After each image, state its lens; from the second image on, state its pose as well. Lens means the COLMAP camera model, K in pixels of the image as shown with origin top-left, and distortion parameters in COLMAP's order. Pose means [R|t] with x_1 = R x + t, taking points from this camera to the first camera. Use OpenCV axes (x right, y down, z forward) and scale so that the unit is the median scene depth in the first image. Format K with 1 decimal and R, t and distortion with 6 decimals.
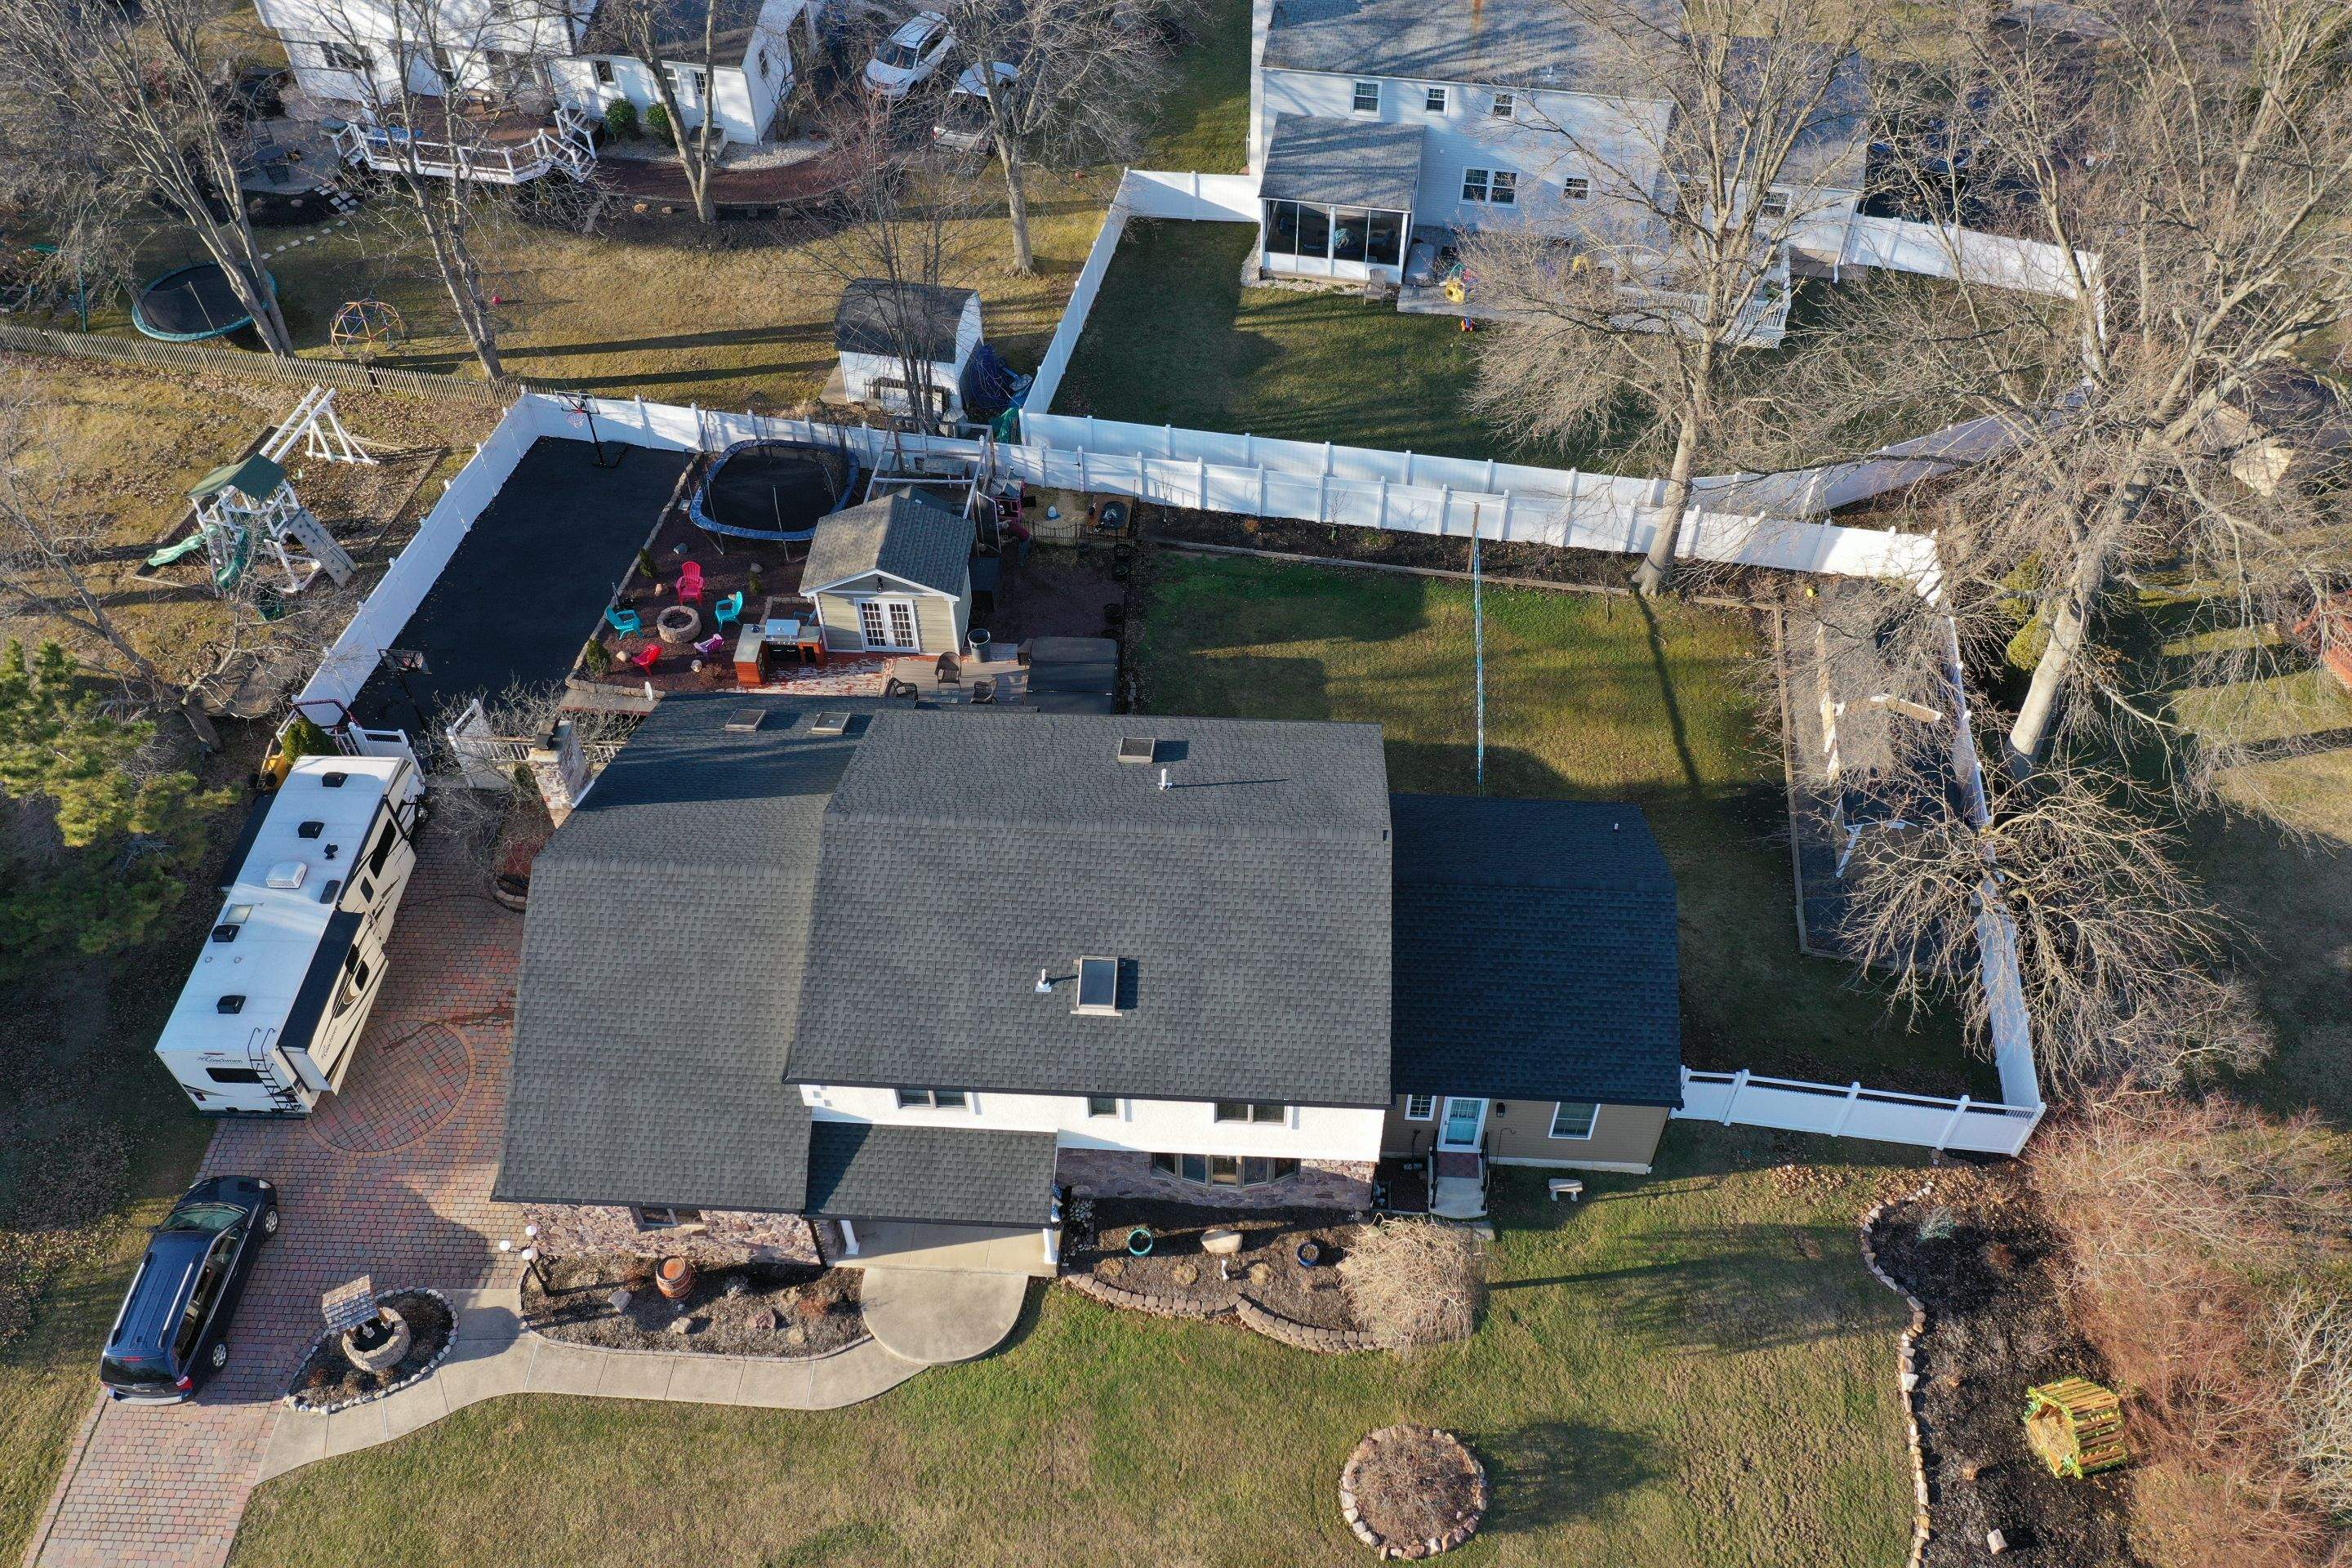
lens RADIAL K [[1871.0, 0, 1181.8], [0, 1871.0, 789.1], [0, 0, 1]] dist [0.016984, -0.002256]
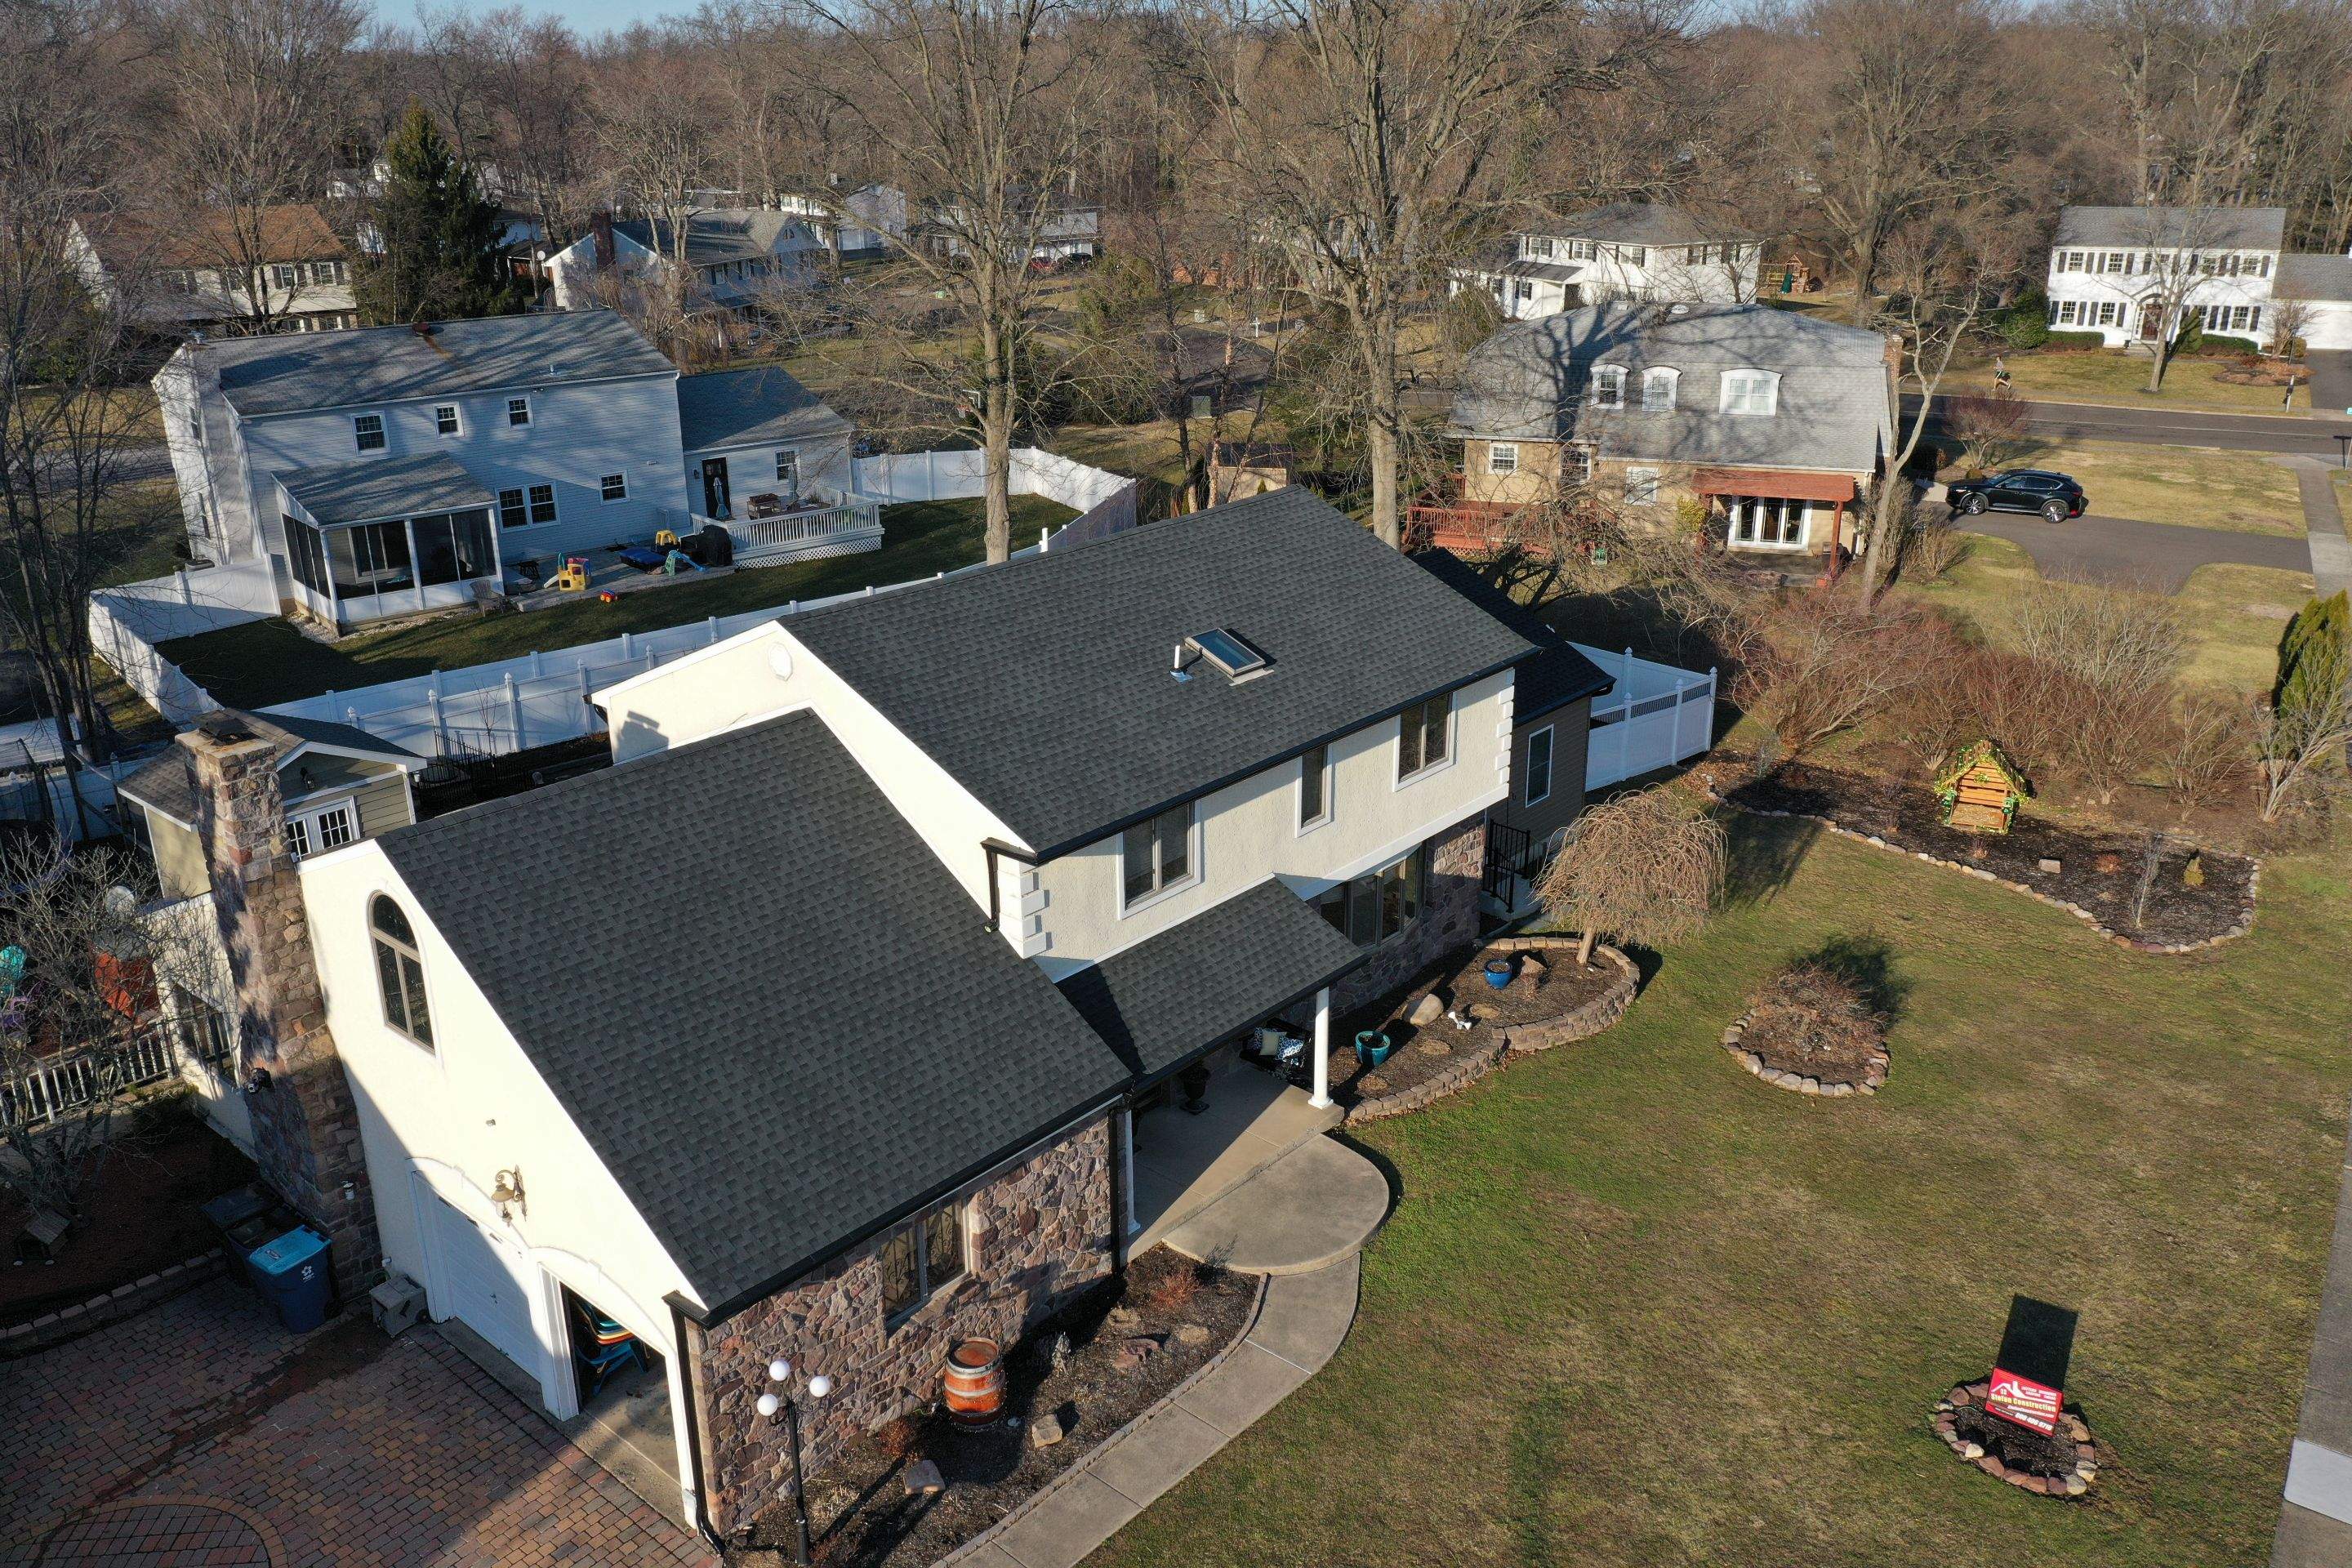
lens RADIAL K [[1857.8, 0, 1173.8], [0, 1857.8, 794.2], [0, 0, 1]] dist [0.019903, 0.003800]
pose [[0.618248, -0.277885, 0.735221, -0.568065], [0.588093, 0.784145, -0.198151, 0.258176], [-0.521456, 0.554884, 0.648218, 0.500370]]
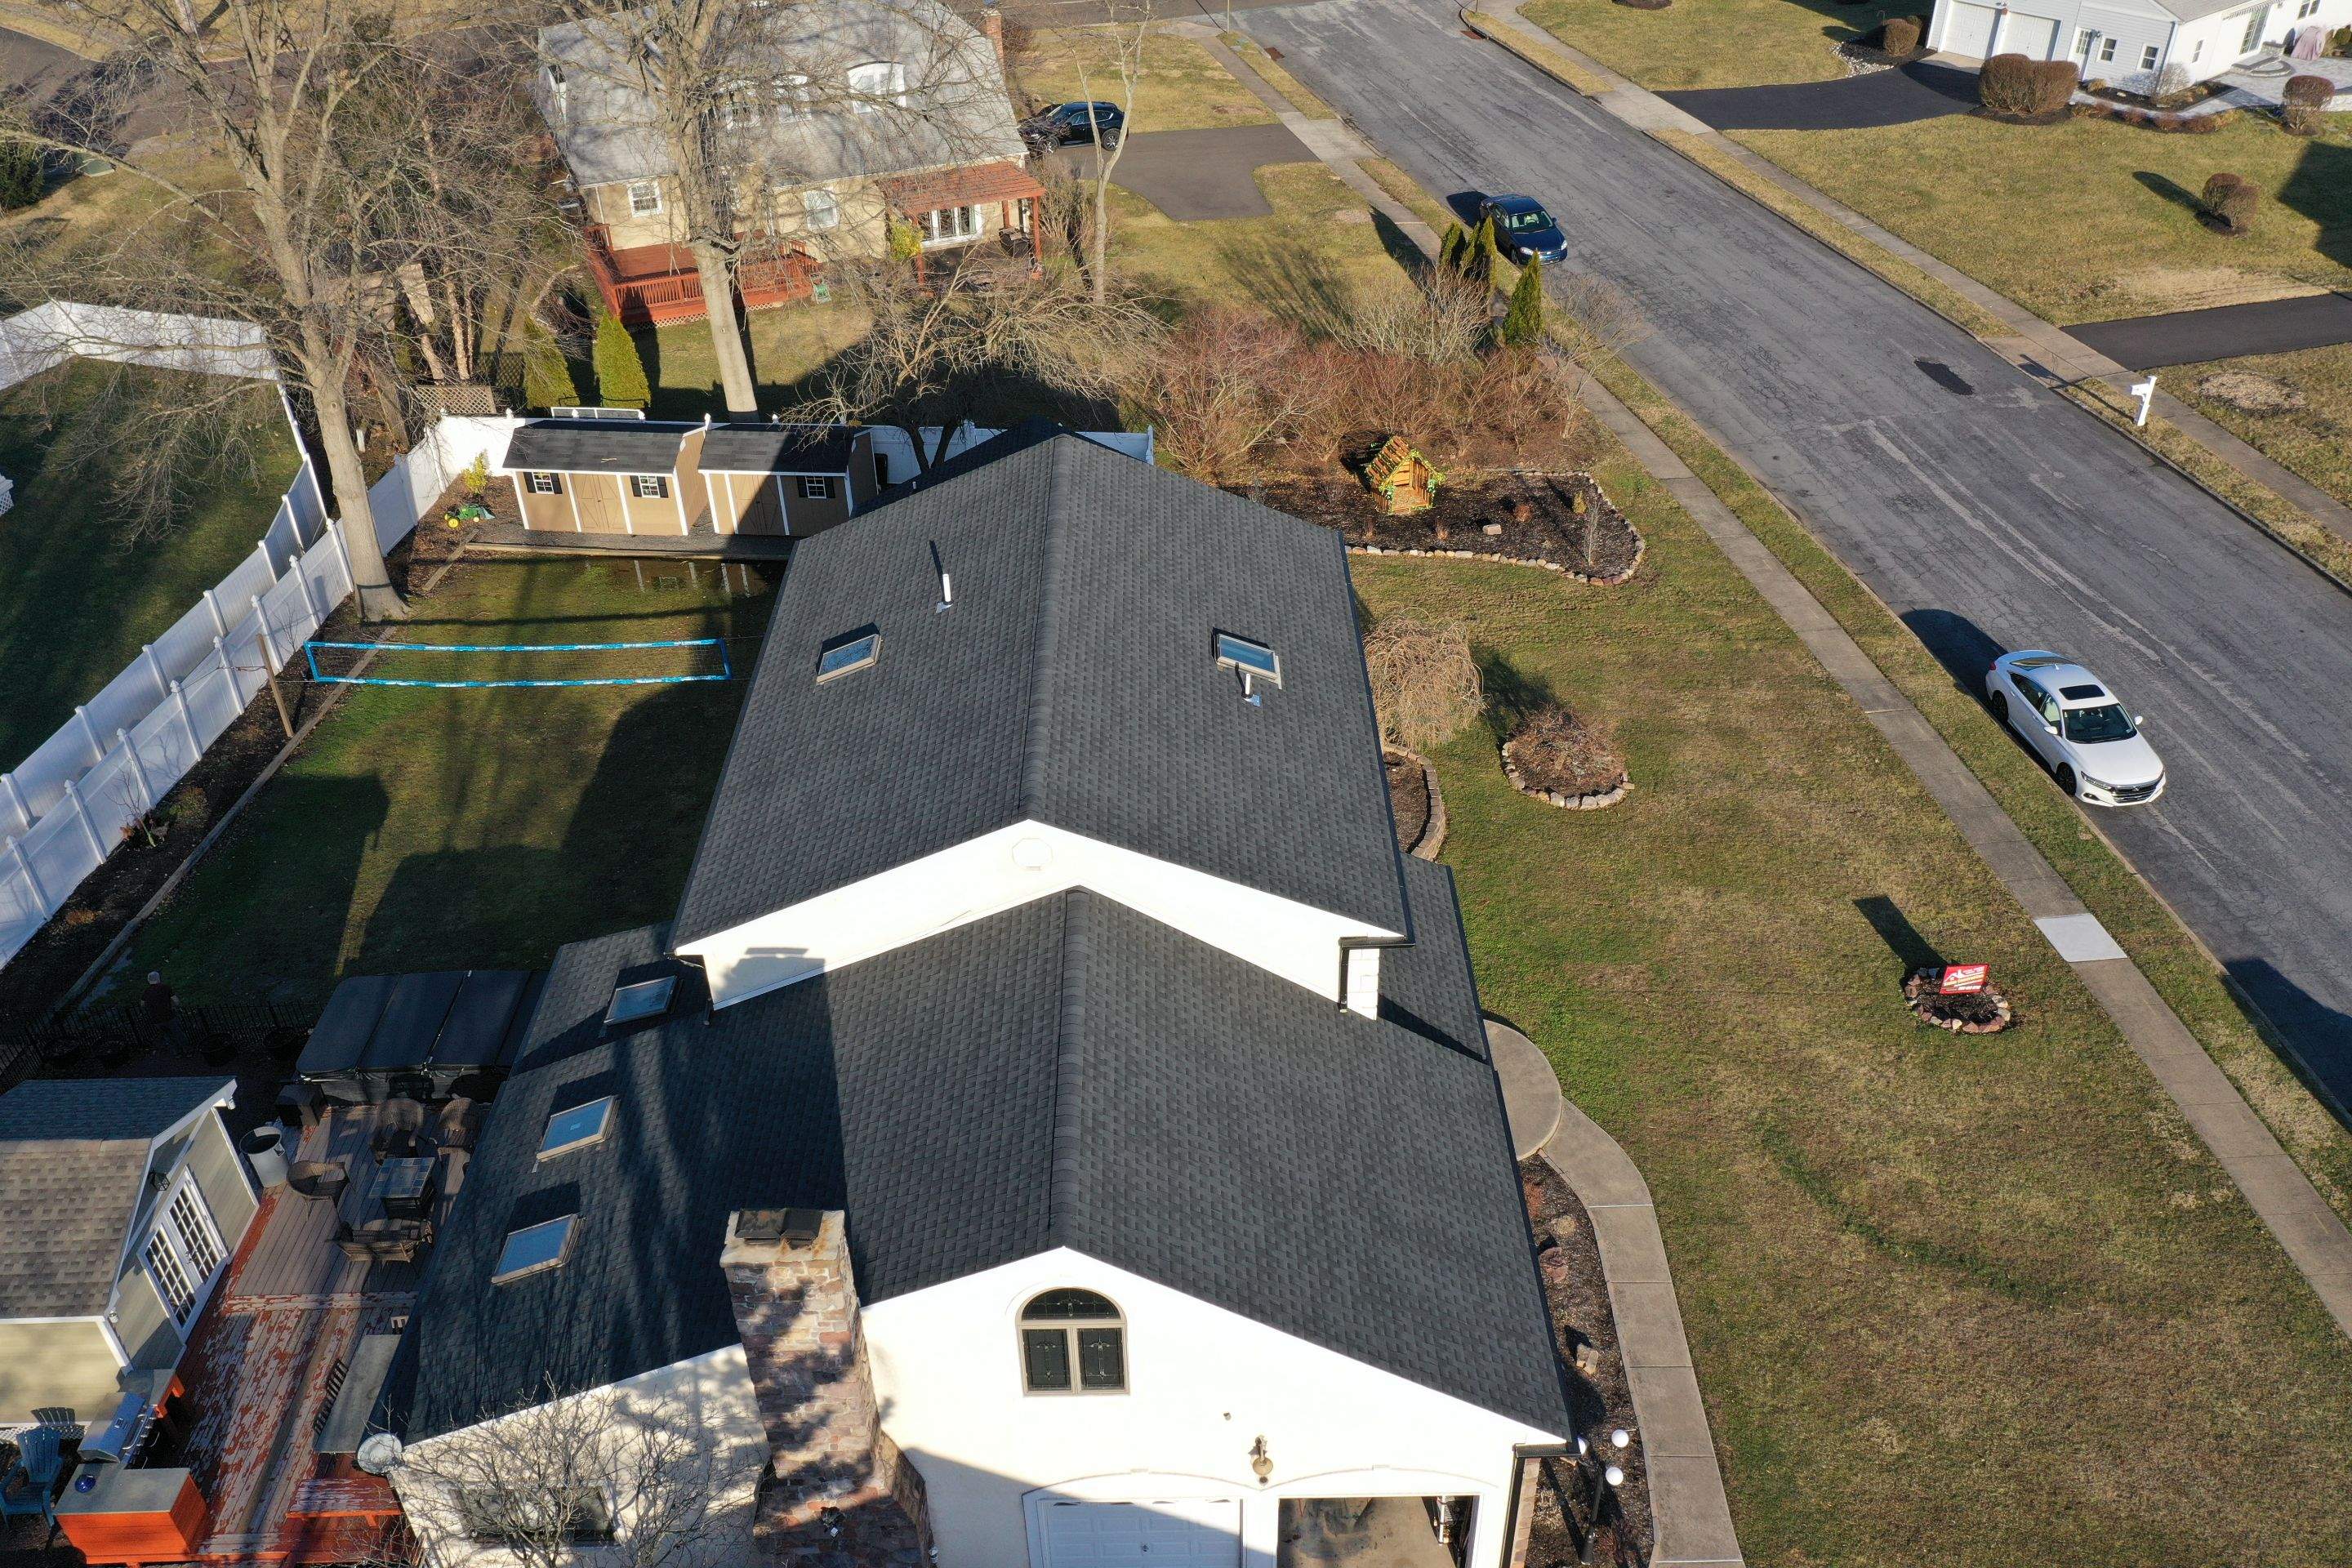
lens RADIAL K [[1857.8, 0, 1173.8], [0, 1857.8, 794.2], [0, 0, 1]] dist [0.019903, 0.003800]
pose [[-0.065228, -0.577493, 0.813785, -0.659257], [0.754449, 0.505222, 0.418996, -0.204569], [-0.653109, 0.641290, 0.402735, 0.664659]]
